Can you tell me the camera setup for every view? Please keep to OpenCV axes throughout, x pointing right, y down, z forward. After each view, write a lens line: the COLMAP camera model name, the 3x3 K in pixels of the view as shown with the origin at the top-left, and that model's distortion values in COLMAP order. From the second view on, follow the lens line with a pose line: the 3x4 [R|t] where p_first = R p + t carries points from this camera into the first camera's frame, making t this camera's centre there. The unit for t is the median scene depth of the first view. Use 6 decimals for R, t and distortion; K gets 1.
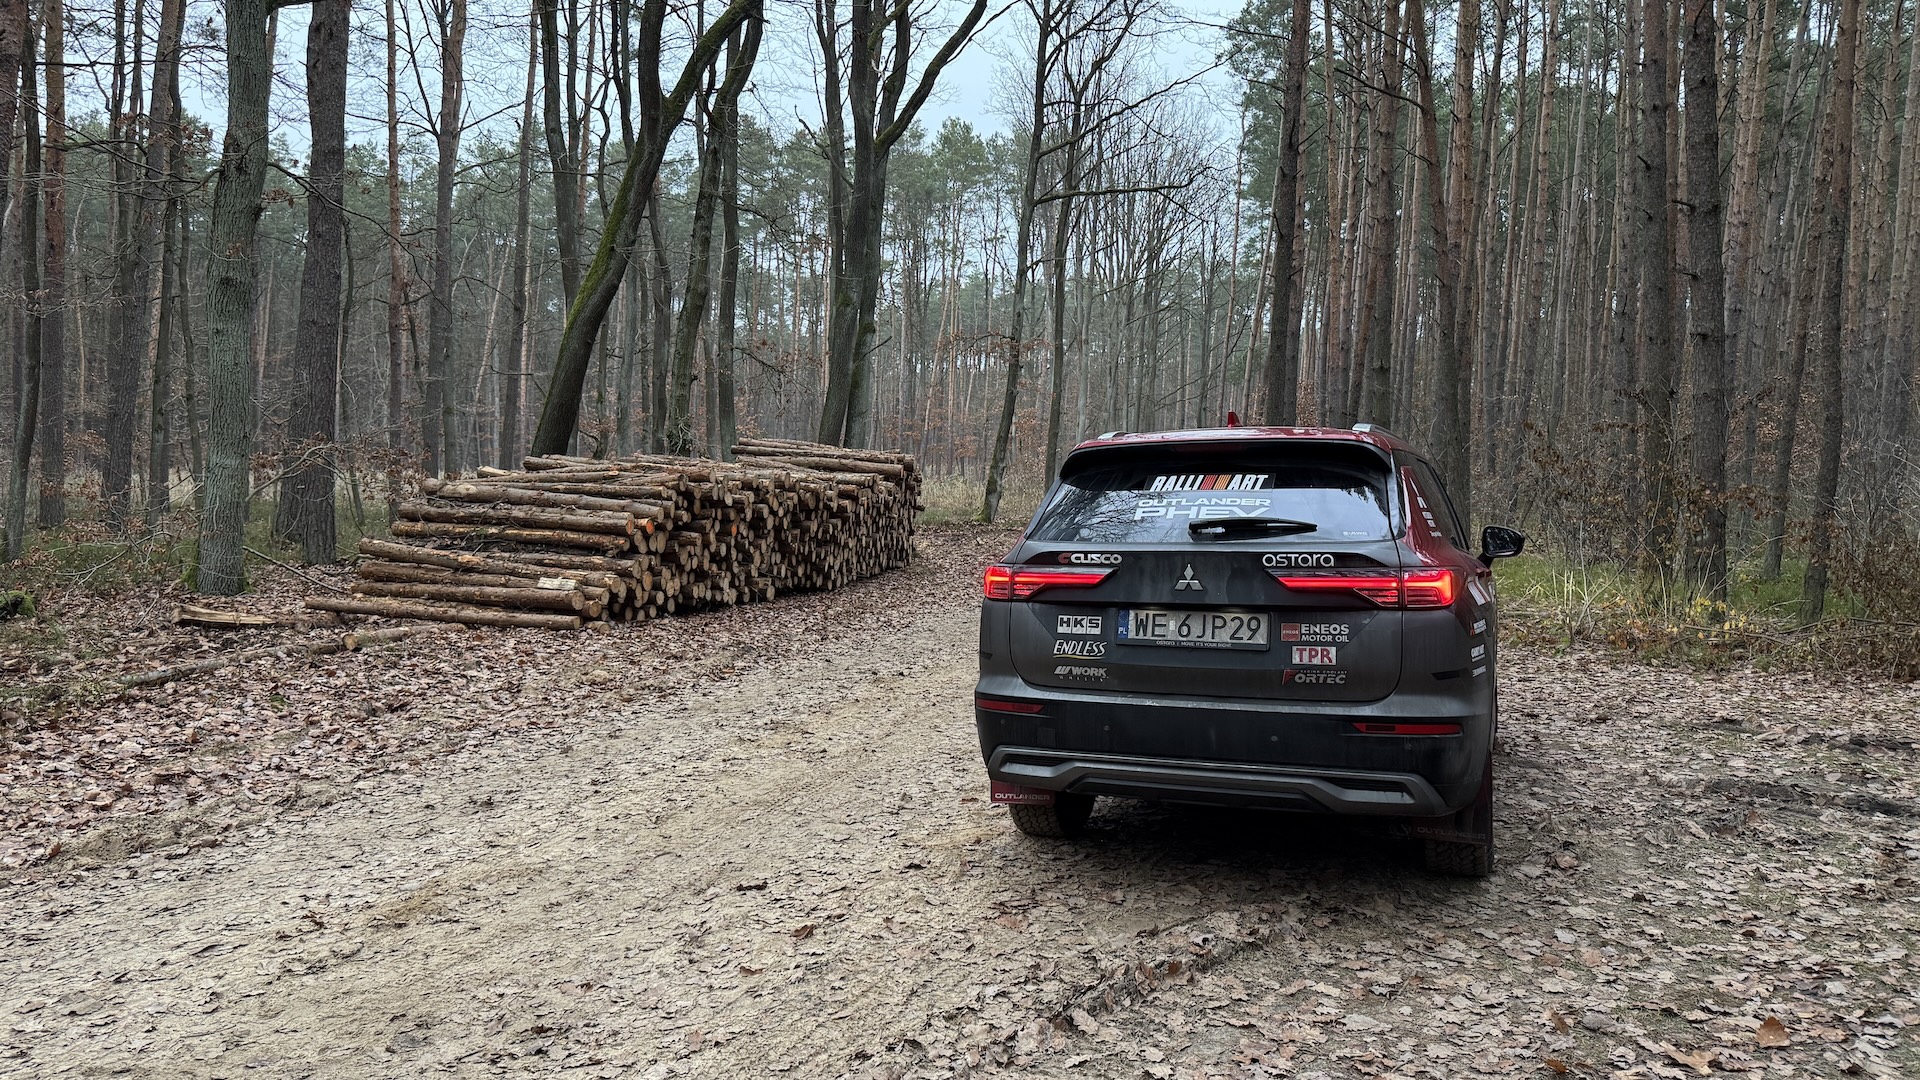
lens RADIAL K [[1370.3, 0, 960.0], [0, 1370.3, 540.0], [0, 0, 1]] dist [0.060250, -0.096214]
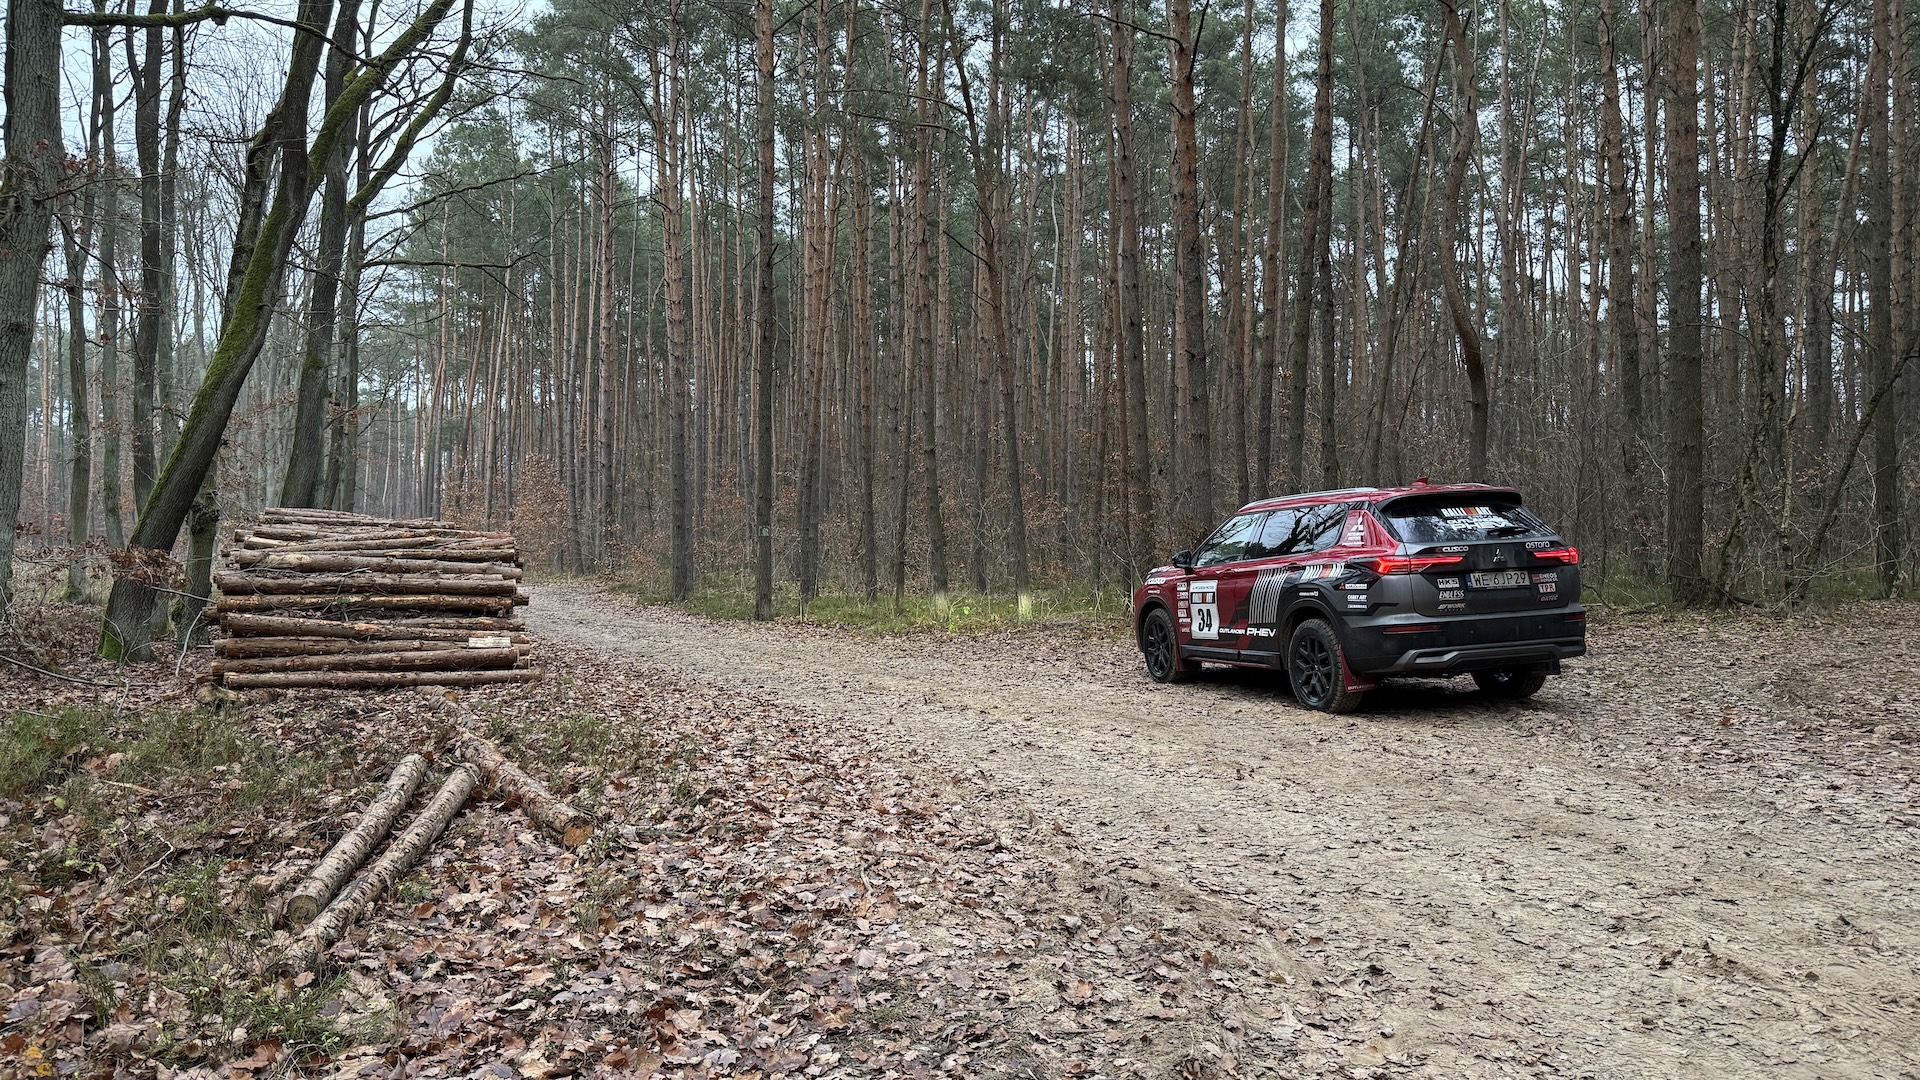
lens RADIAL K [[1370.3, 0, 960.0], [0, 1370.3, 540.0], [0, 0, 1]] dist [0.060250, -0.096214]
pose [[0.751649, -0.019422, 0.659277, -1.913113], [0.057453, 0.997695, -0.036111, 0.033478], [-0.657056, 0.065020, 0.751032, -0.051992]]
